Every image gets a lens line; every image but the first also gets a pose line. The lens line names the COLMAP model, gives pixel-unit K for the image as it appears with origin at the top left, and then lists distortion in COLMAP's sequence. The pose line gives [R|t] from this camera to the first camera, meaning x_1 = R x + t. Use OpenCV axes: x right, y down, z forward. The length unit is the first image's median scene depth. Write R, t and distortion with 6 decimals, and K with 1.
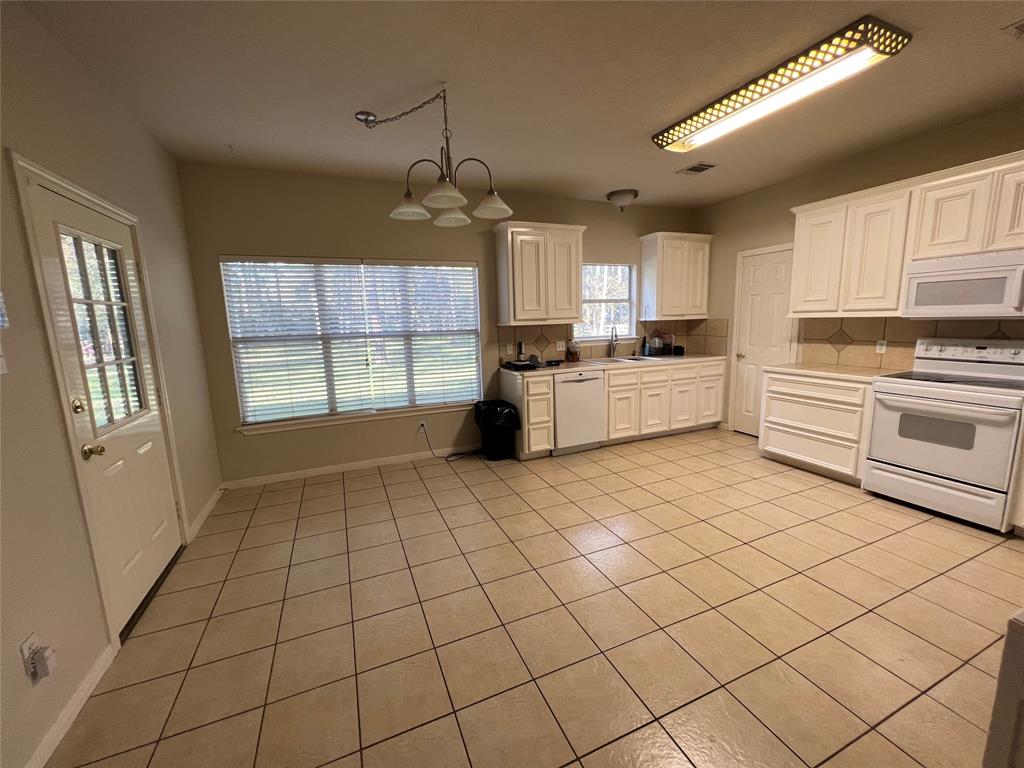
lens RADIAL K [[410.7, 0, 508.9], [0, 410.7, 382.0], [0, 0, 1]] dist [-0.001085, 0.000197]
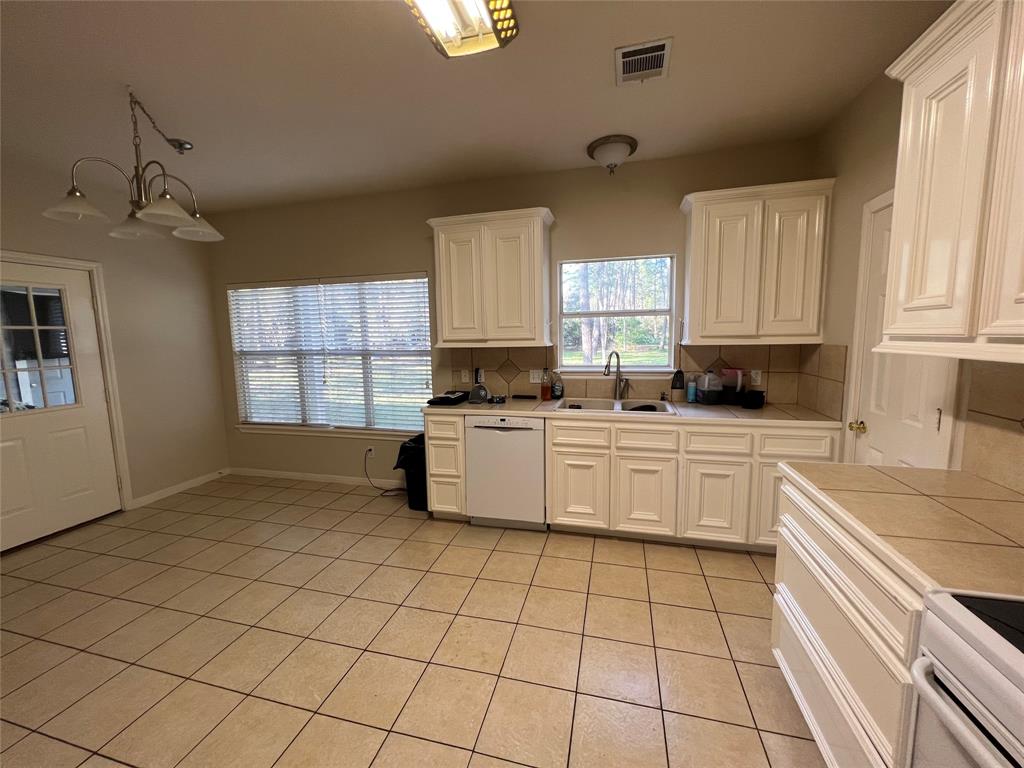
lens RADIAL K [[410.7, 0, 508.9], [0, 410.7, 382.0], [0, 0, 1]] dist [-0.001085, 0.000197]
pose [[0.788914, 0.082910, -0.608885, 0.600582], [-0.098202, 0.995132, 0.008267, -0.089357], [0.606606, 0.053272, 0.793216, 0.443672]]
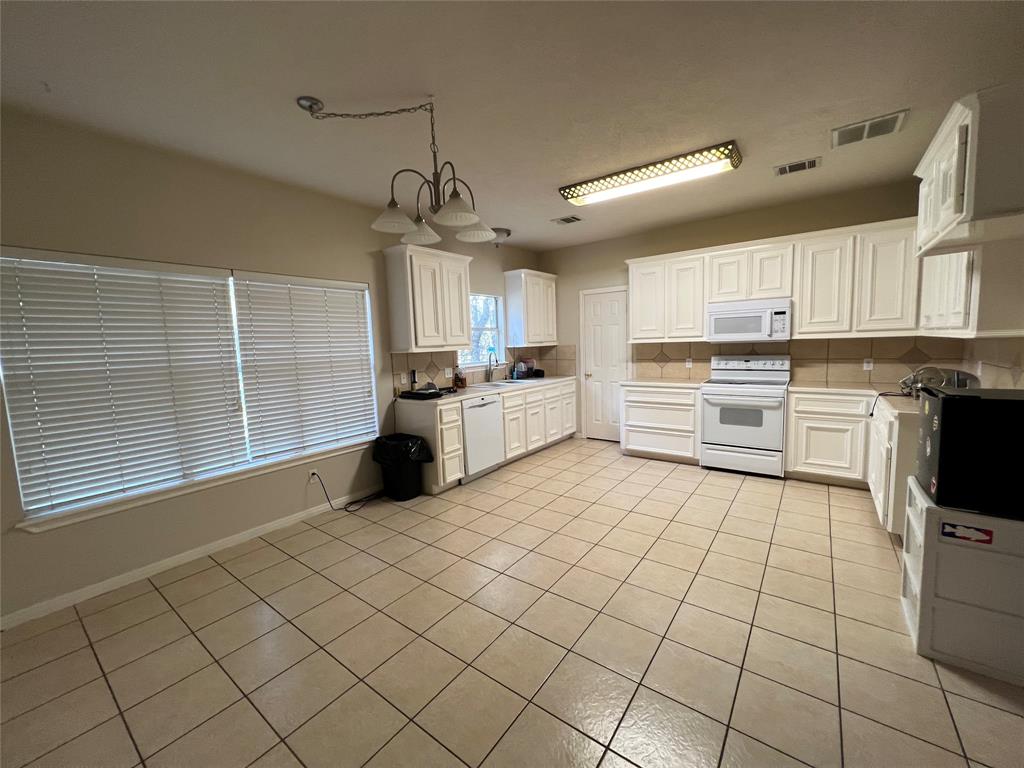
lens RADIAL K [[410.7, 0, 508.9], [0, 410.7, 382.0], [0, 0, 1]] dist [-0.001085, 0.000197]
pose [[0.865324, -0.050418, 0.498670, -0.275685], [0.087023, 0.994930, -0.050414, -0.003329], [-0.493600, 0.087020, 0.865324, 0.078628]]
